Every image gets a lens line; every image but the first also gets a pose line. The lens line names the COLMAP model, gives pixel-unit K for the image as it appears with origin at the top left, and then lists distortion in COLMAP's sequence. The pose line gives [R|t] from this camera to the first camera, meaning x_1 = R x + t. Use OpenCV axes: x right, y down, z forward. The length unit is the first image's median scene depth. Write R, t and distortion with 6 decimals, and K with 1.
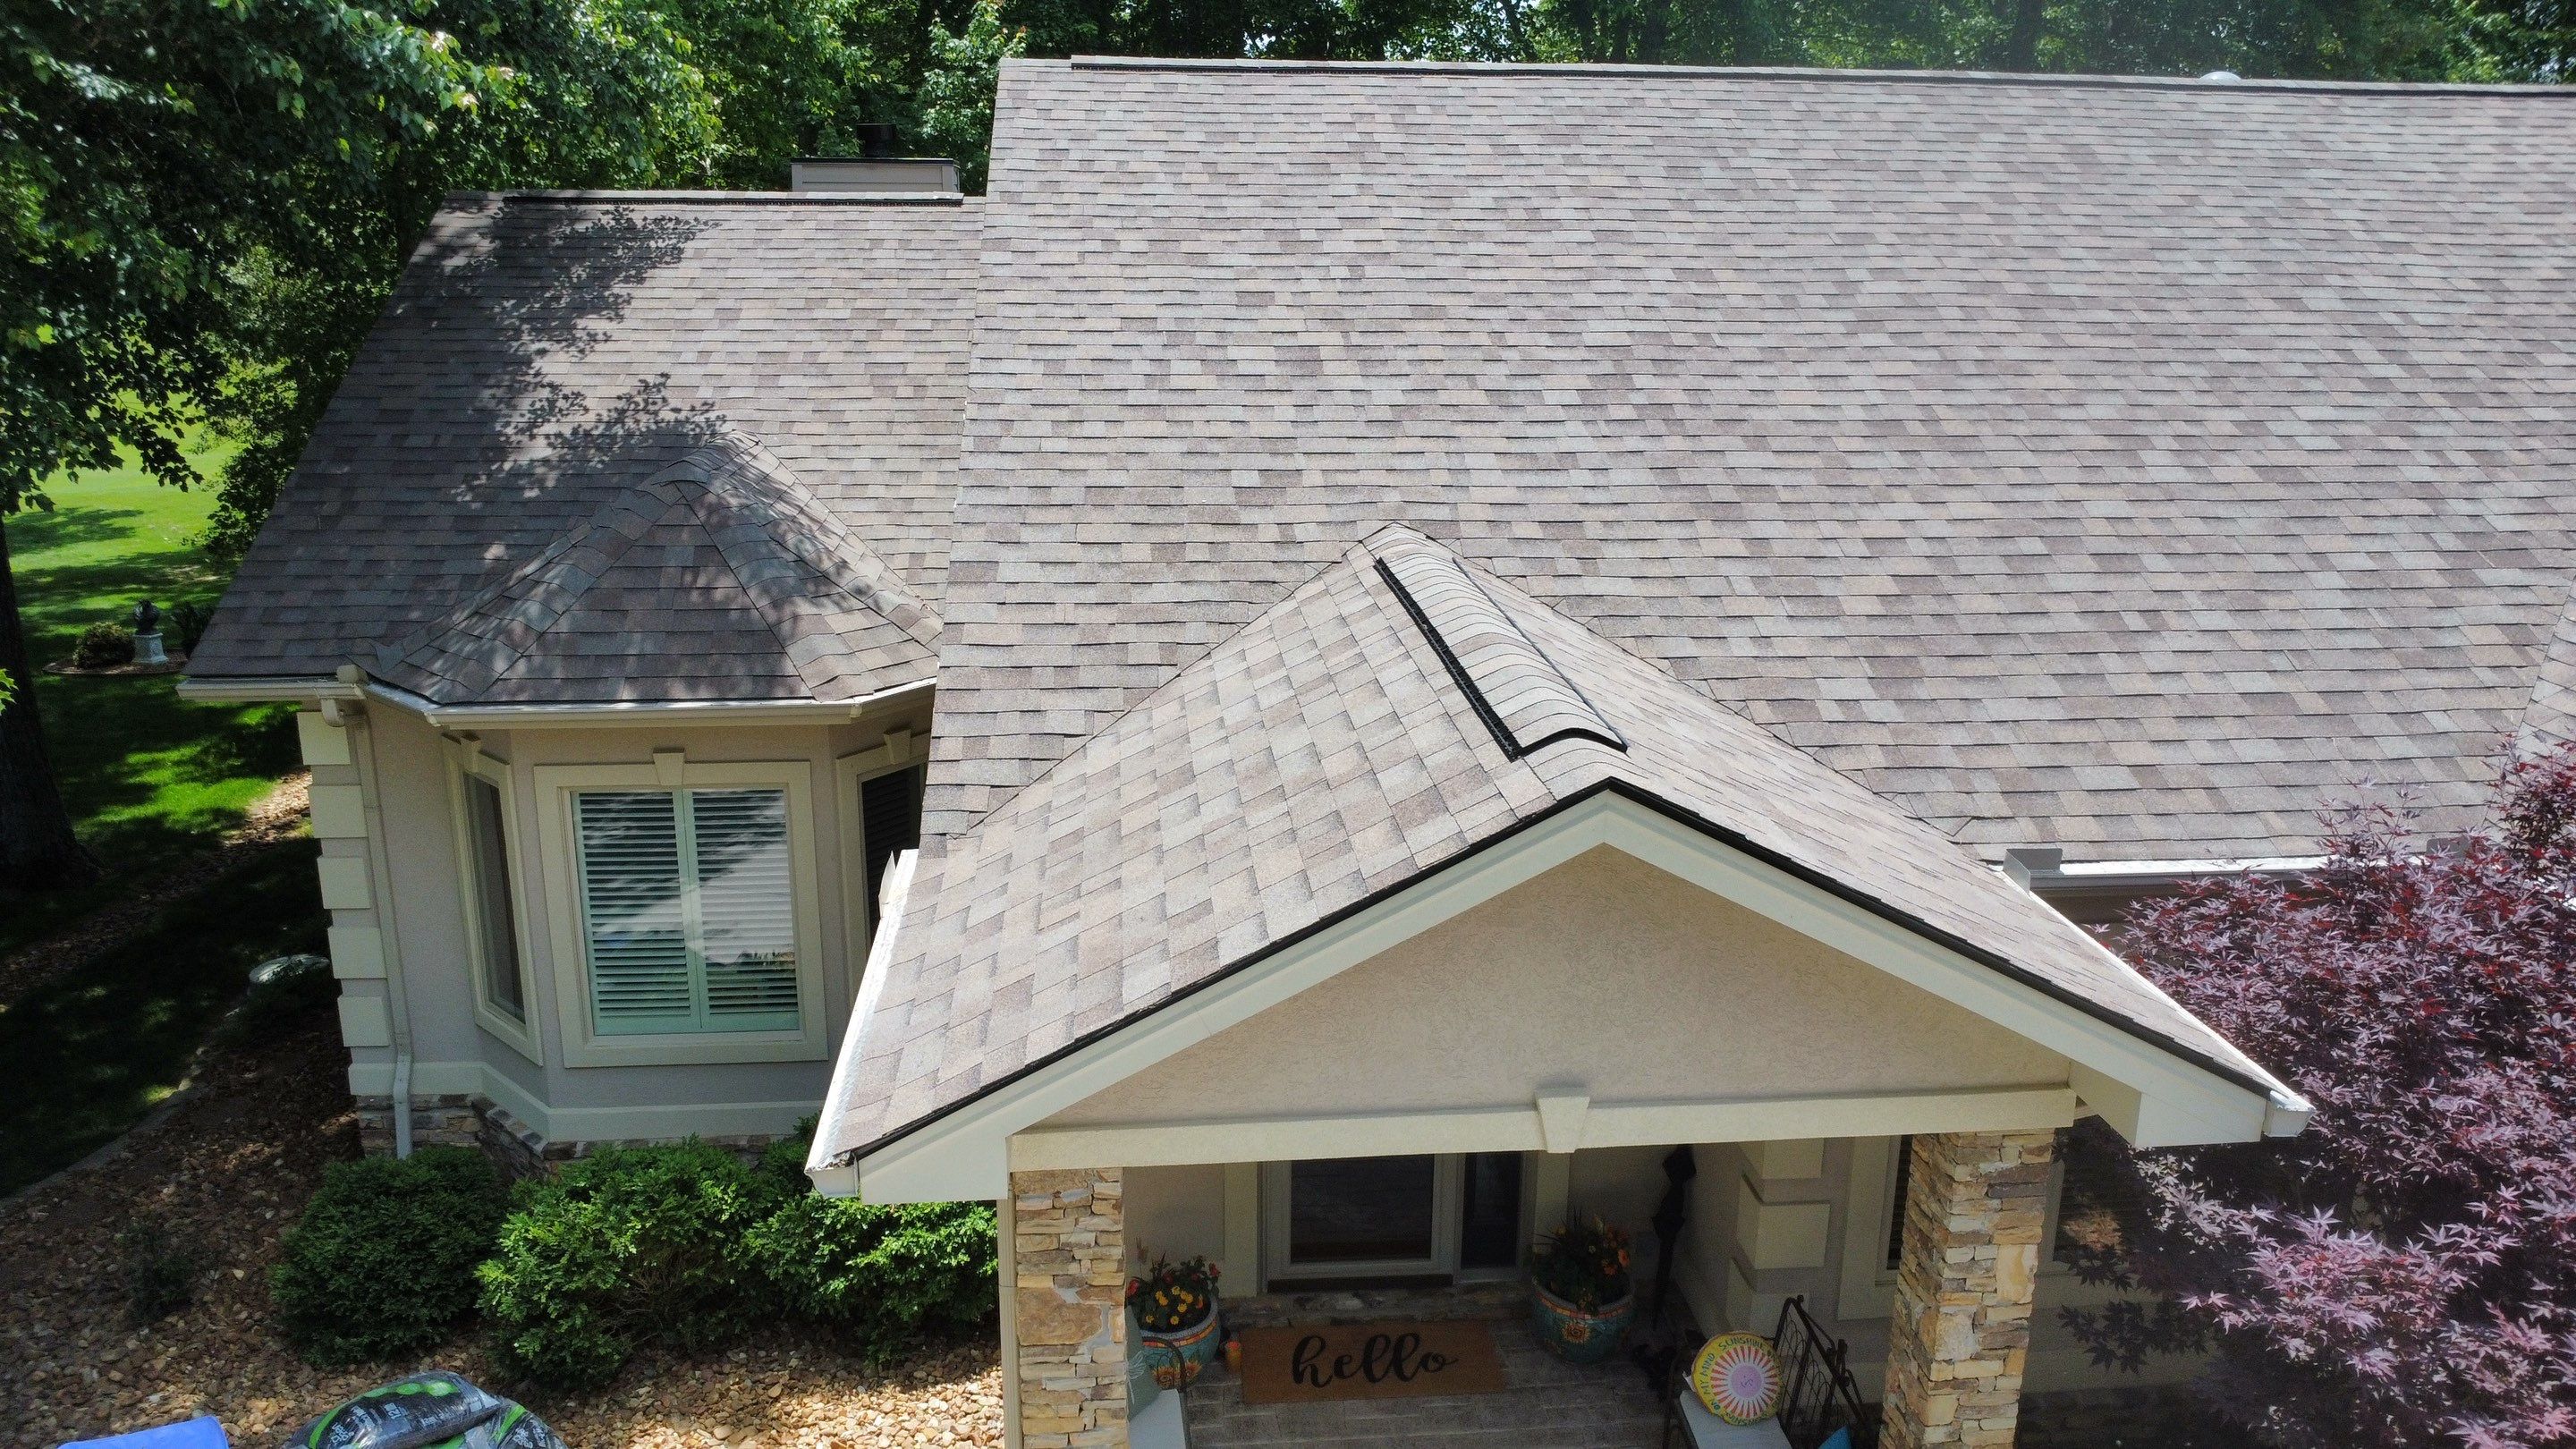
lens RADIAL K [[1889.5, 0, 1297.9], [0, 1889.5, 694.6], [0, 0, 1]] dist [-0.027777, -0.007844]
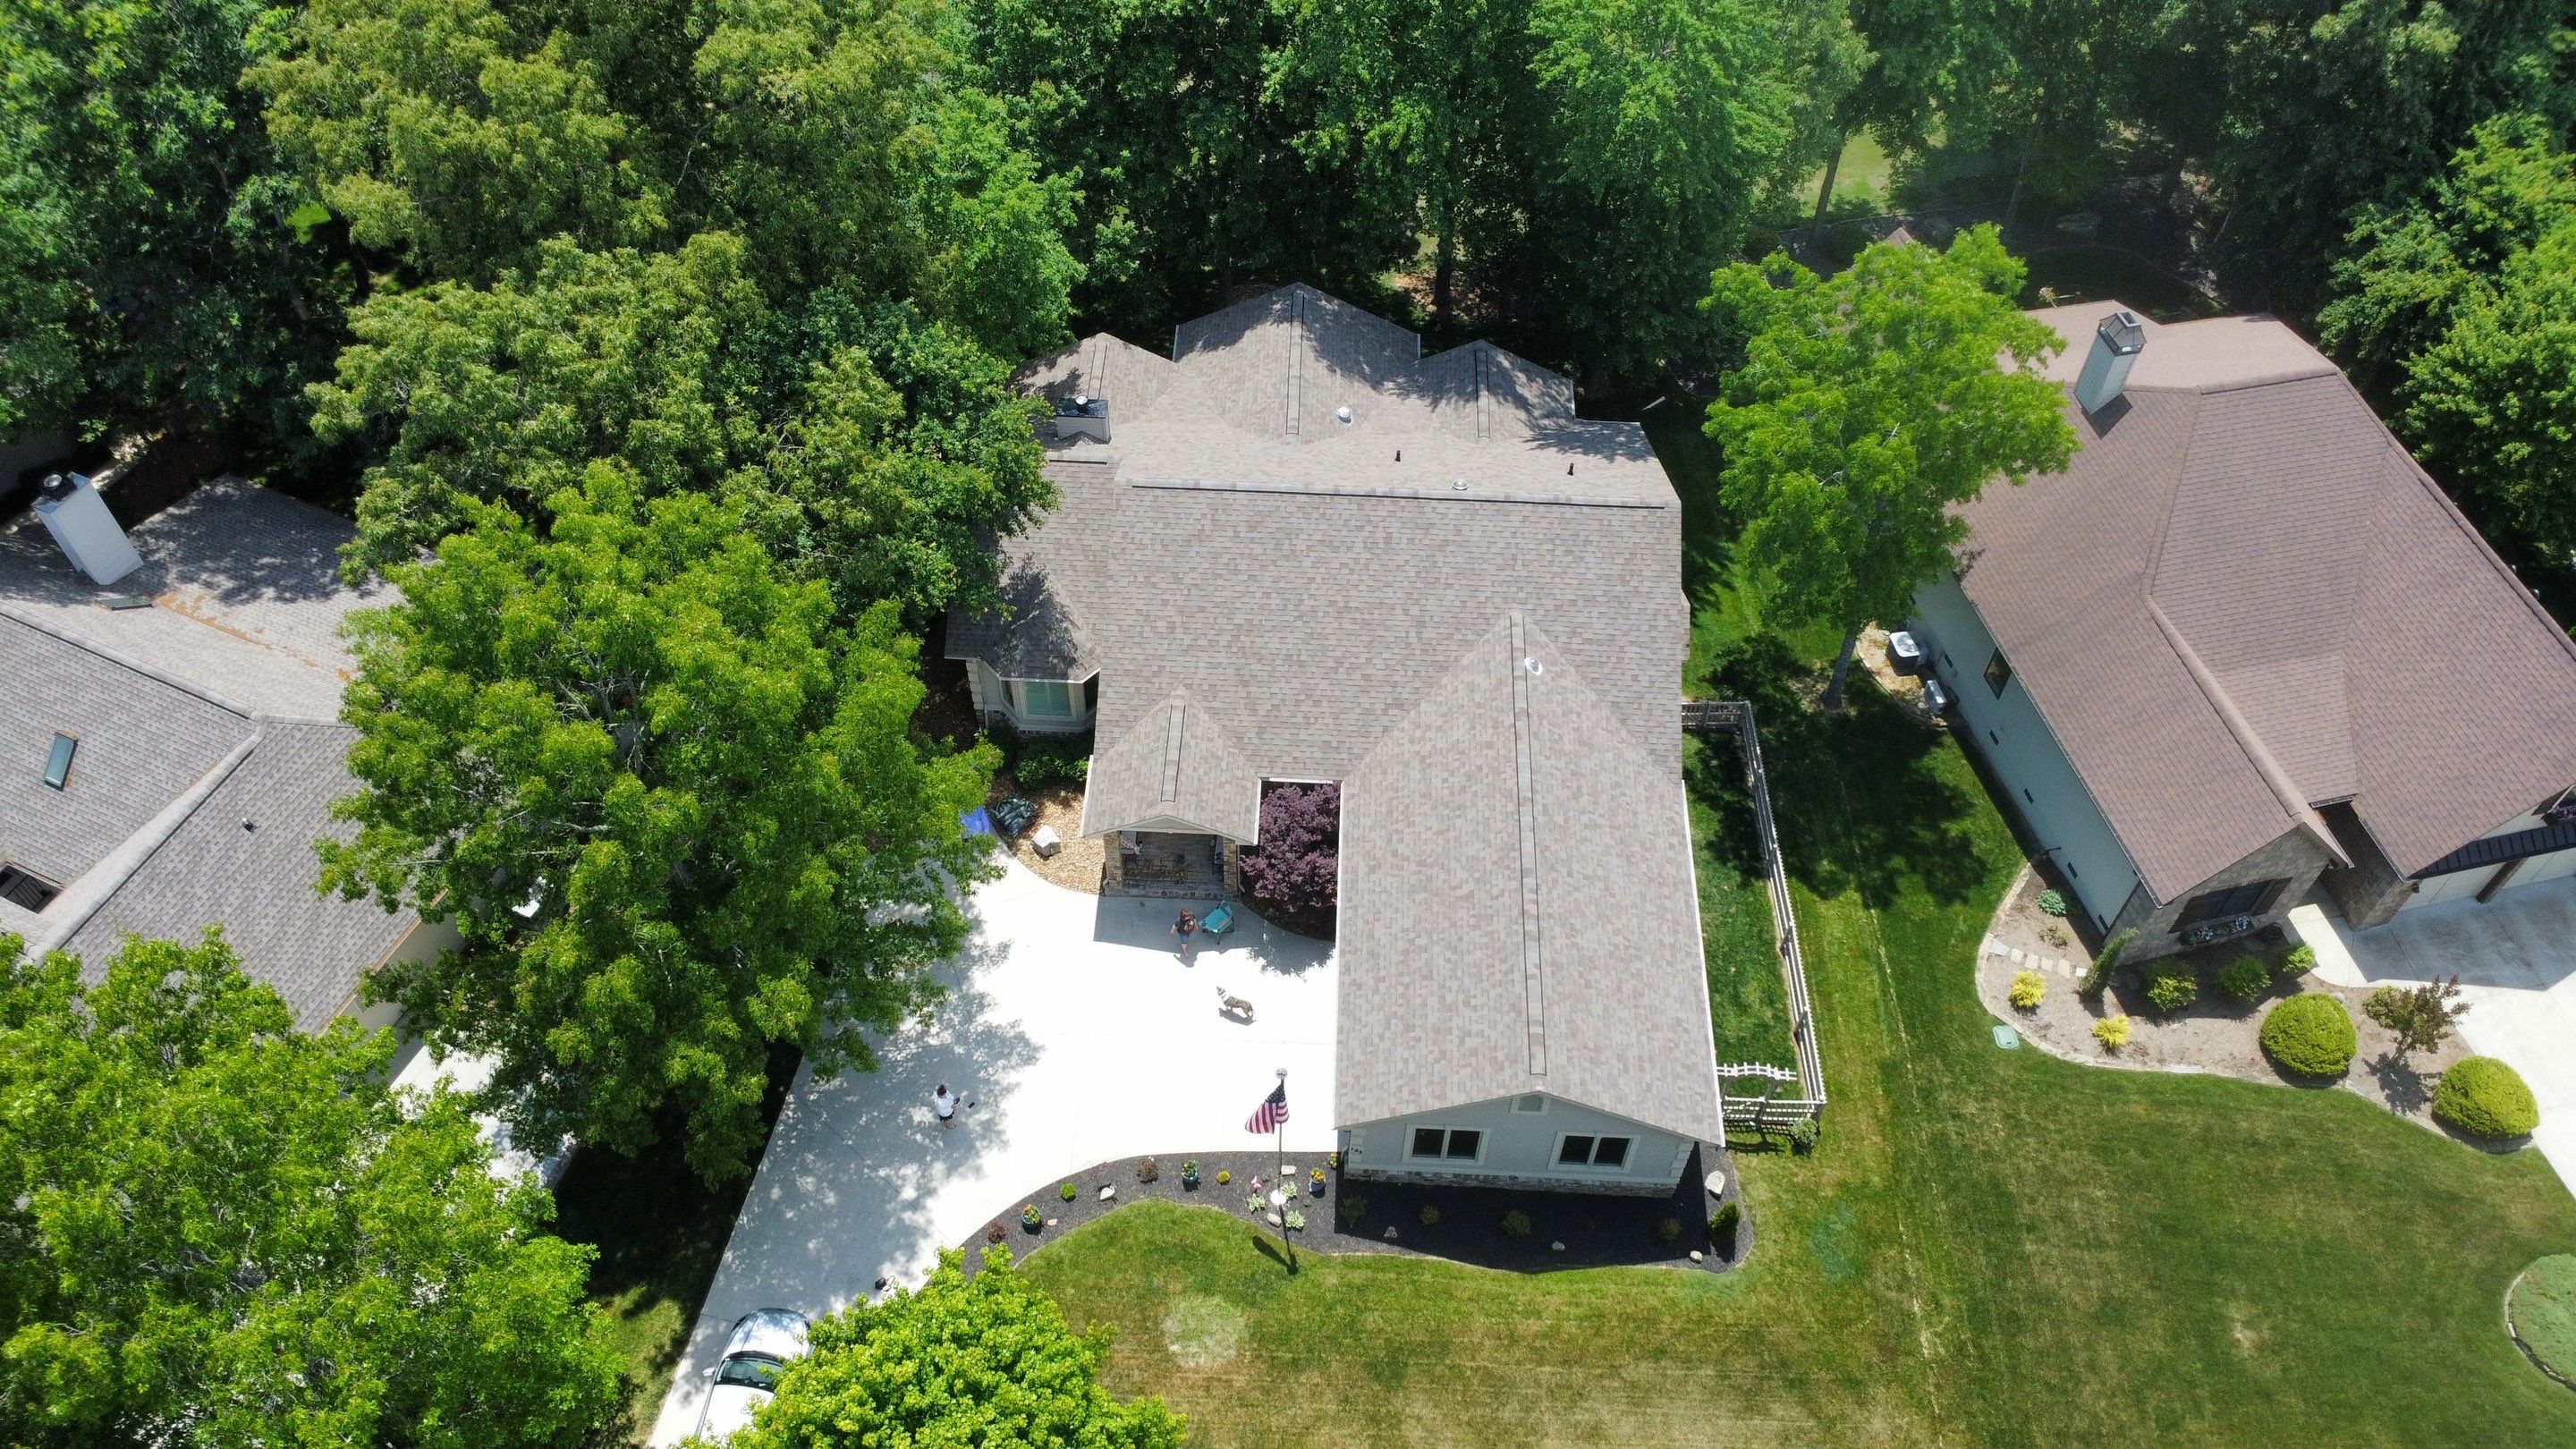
lens RADIAL K [[1889.5, 0, 1297.9], [0, 1889.5, 694.6], [0, 0, 1]] dist [-0.027777, -0.007844]
pose [[0.991118, 0.106617, -0.079489, 0.726241], [-0.041908, 0.817661, 0.574173, -2.835015], [0.126211, -0.565741, 0.814866, -2.994440]]
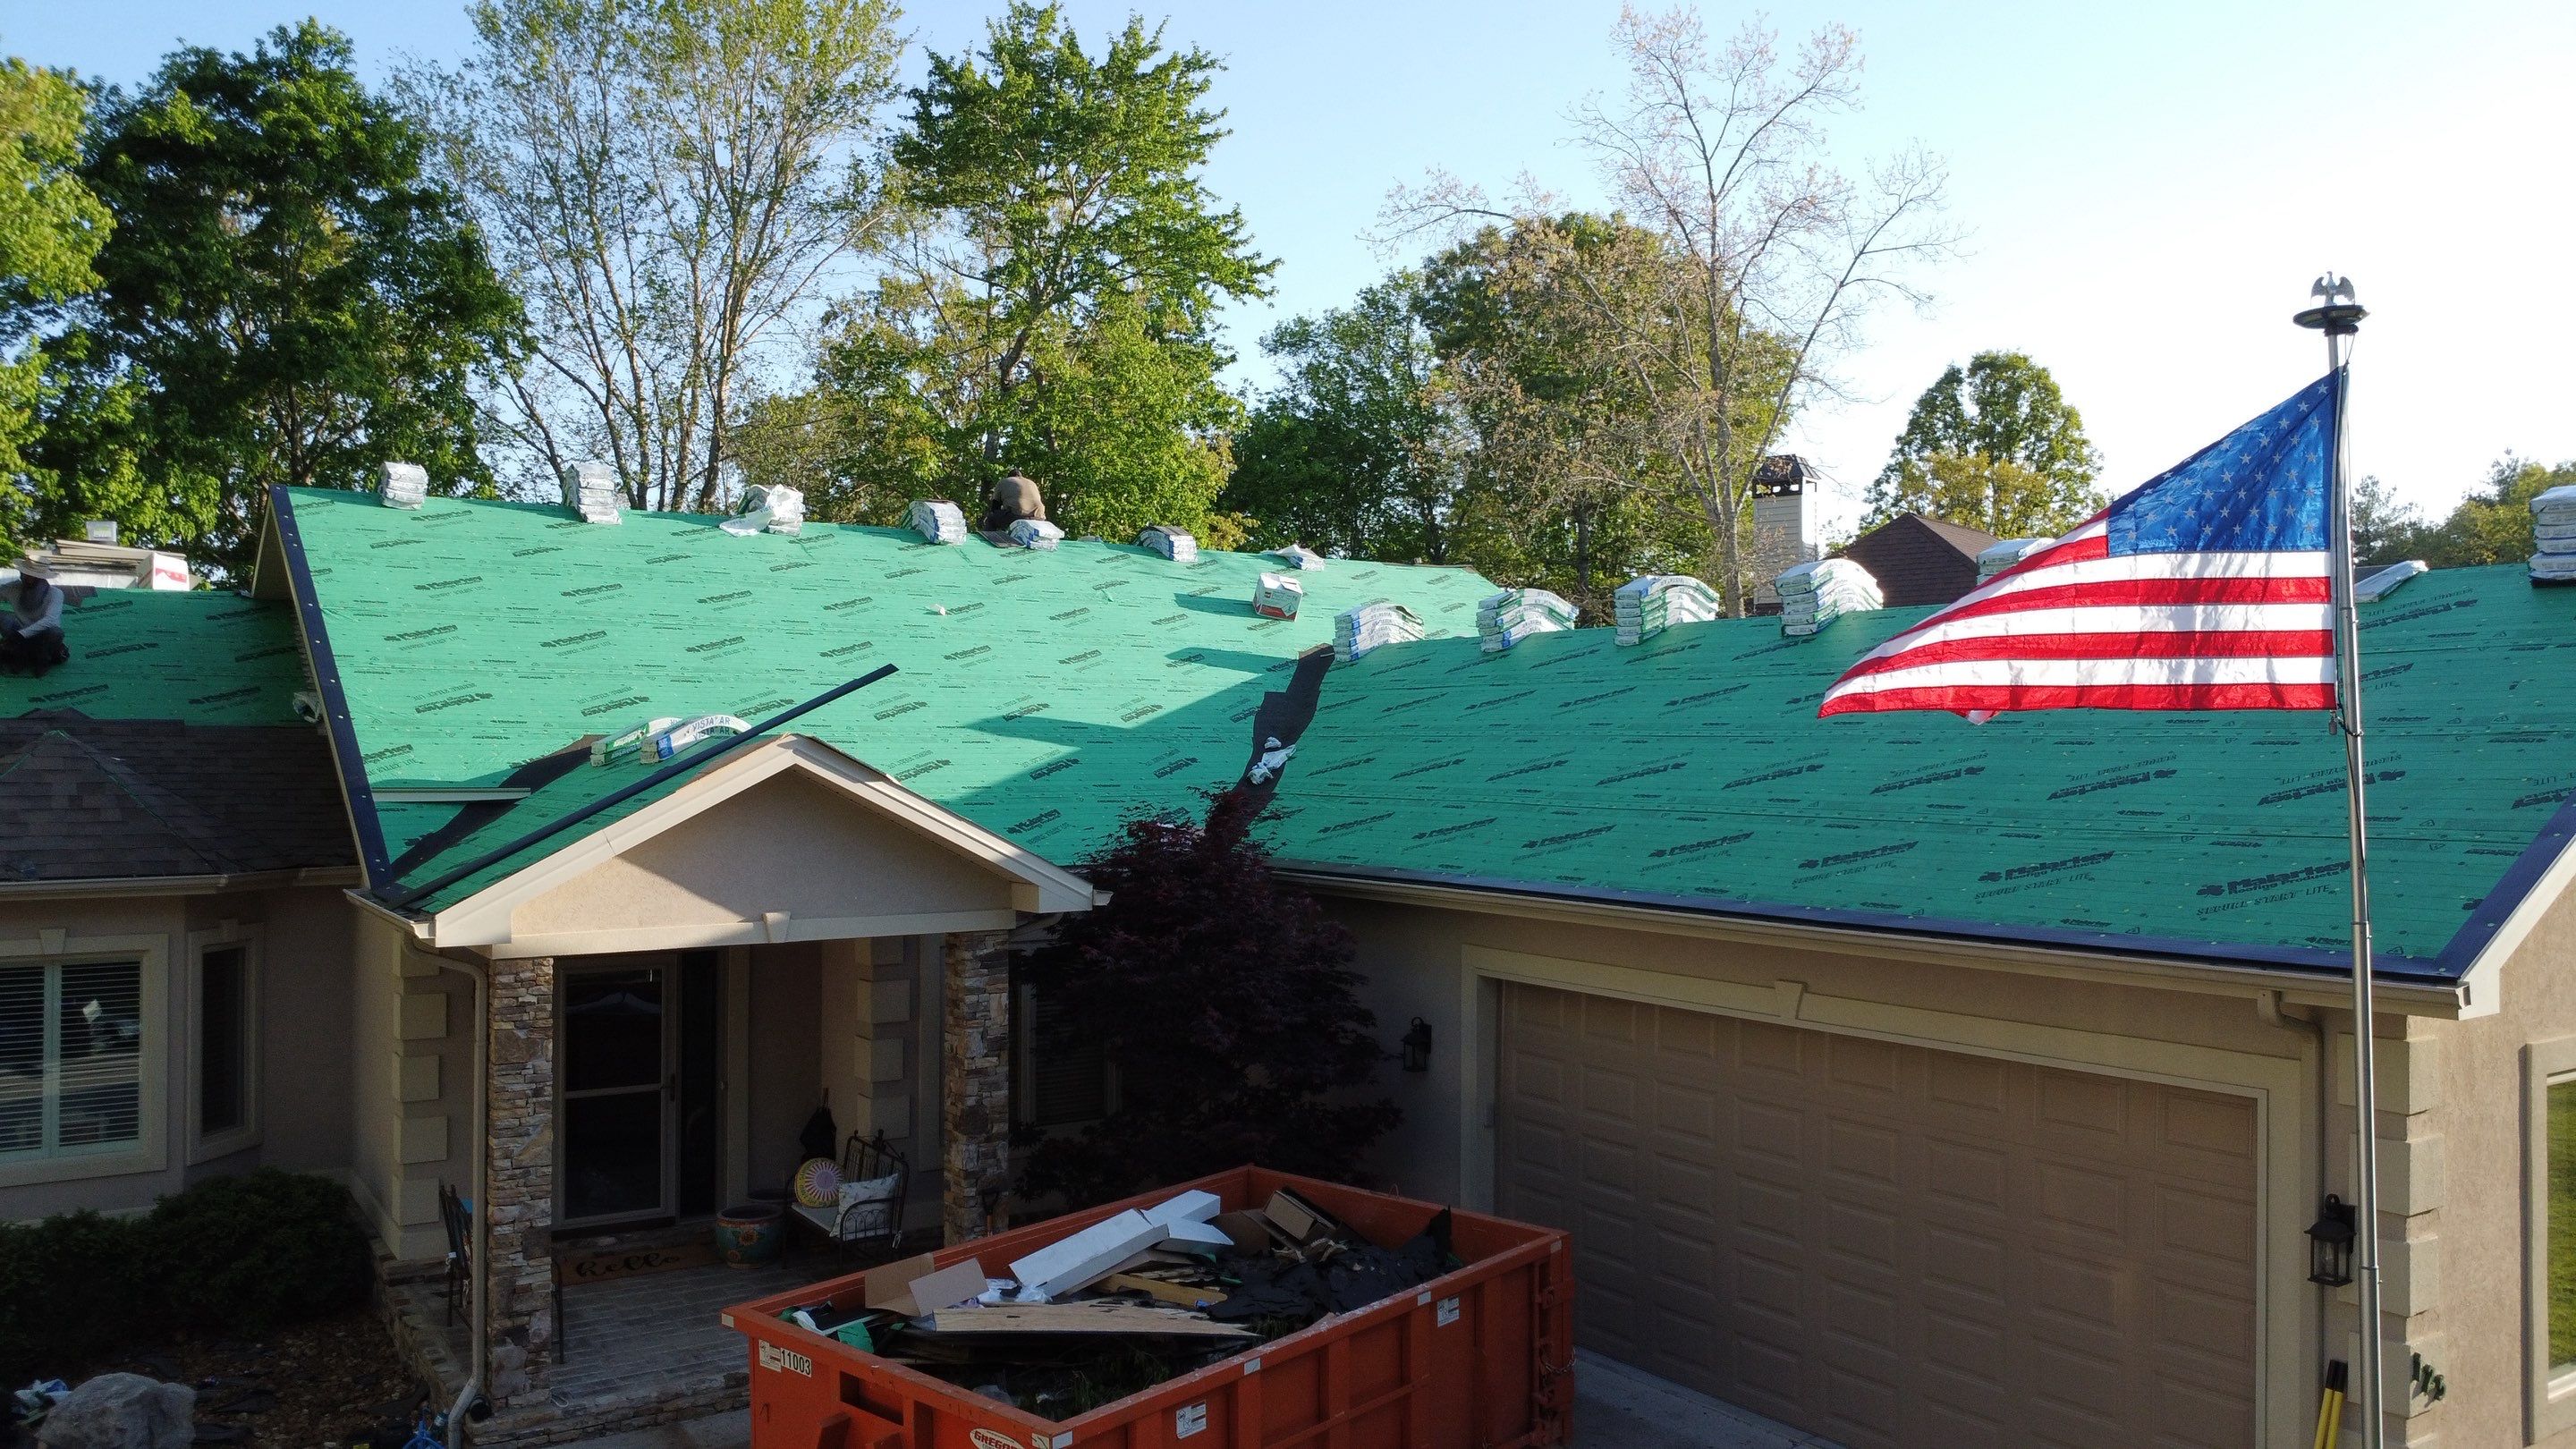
lens RADIAL K [[1889.5, 0, 1297.9], [0, 1889.5, 694.6], [0, 0, 1]] dist [-0.027777, -0.007844]
pose [[0.875358, 0.004022, 0.483459, -0.204266], [0.128771, 0.961905, -0.241157, 0.316085], [-0.466012, 0.273355, 0.841493, -0.606975]]
